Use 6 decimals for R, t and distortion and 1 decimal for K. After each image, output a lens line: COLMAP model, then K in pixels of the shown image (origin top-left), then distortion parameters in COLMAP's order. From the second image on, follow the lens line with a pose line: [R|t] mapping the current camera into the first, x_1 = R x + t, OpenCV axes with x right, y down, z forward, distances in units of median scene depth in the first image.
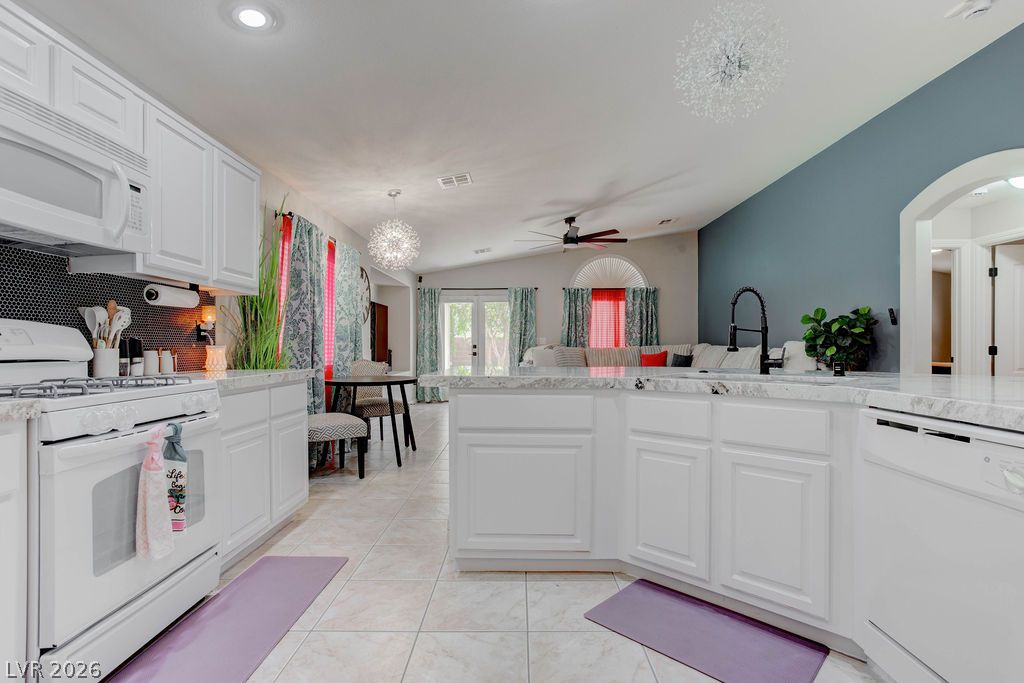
lens RADIAL K [[504.5, 0, 520.7], [0, 504.5, 351.7], [0, 0, 1]] dist [-0.064611, 0.041106]
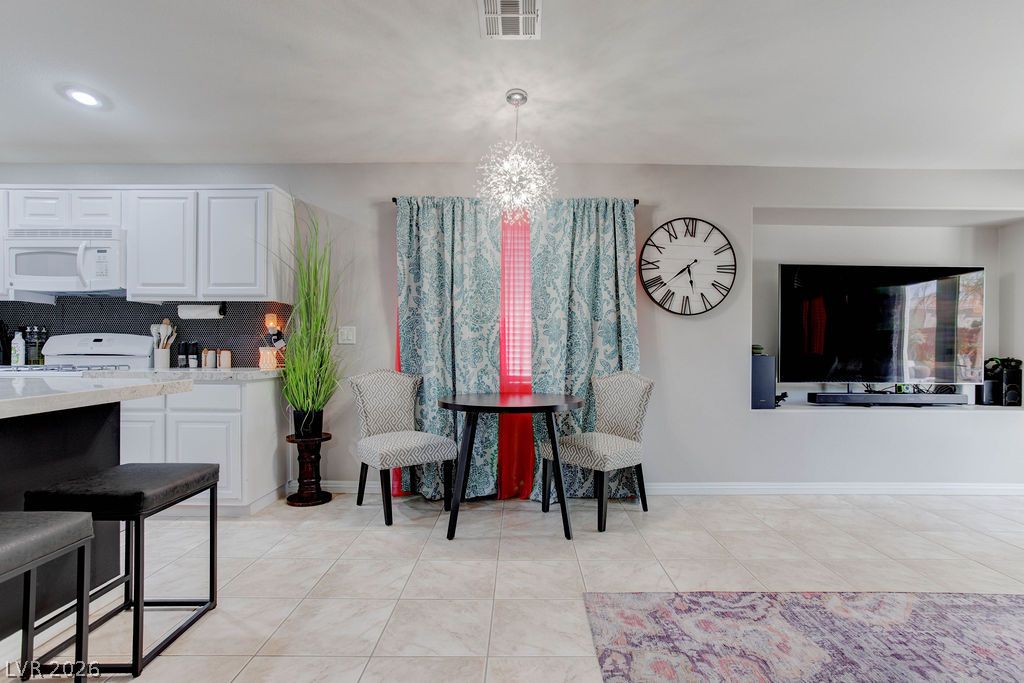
lens RADIAL K [[504.5, 0, 520.7], [0, 504.5, 351.7], [0, 0, 1]] dist [-0.064611, 0.041106]
pose [[0.002878, 0.009037, -0.999955, 0.541293], [-0.011798, 0.999890, 0.009002, -0.019503], [0.999926, 0.011772, 0.002984, 1.511867]]
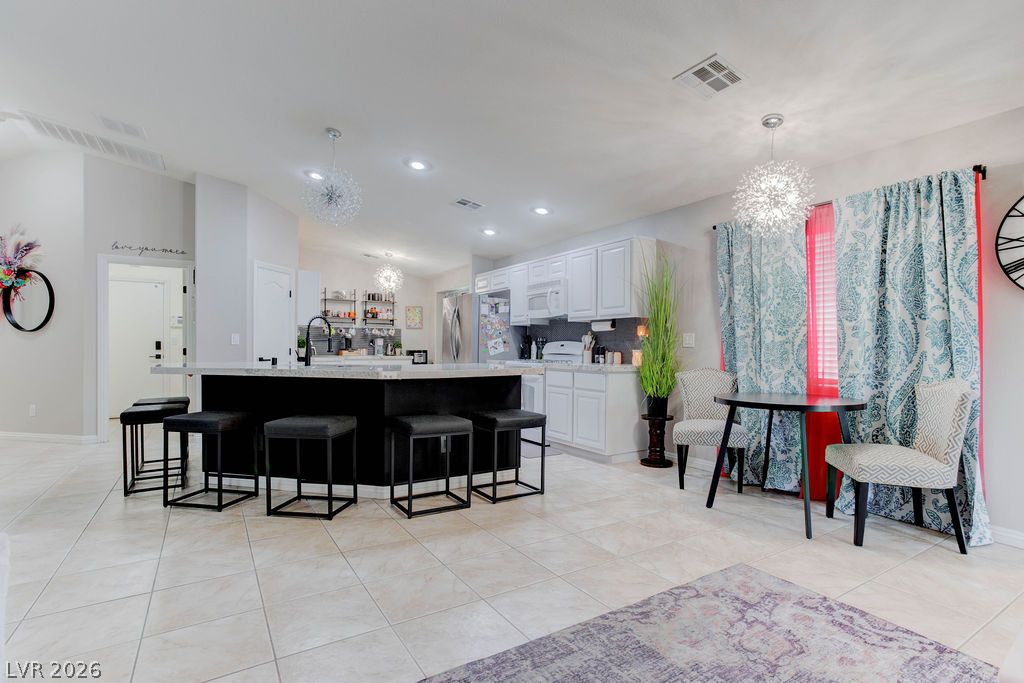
lens RADIAL K [[504.5, 0, 520.7], [0, 504.5, 351.7], [0, 0, 1]] dist [-0.064611, 0.041106]
pose [[-0.844615, 0.002157, -0.535370, 0.577469], [-0.006839, 0.999867, 0.014818, -0.027659], [0.535331, 0.016177, -0.844488, 2.080420]]
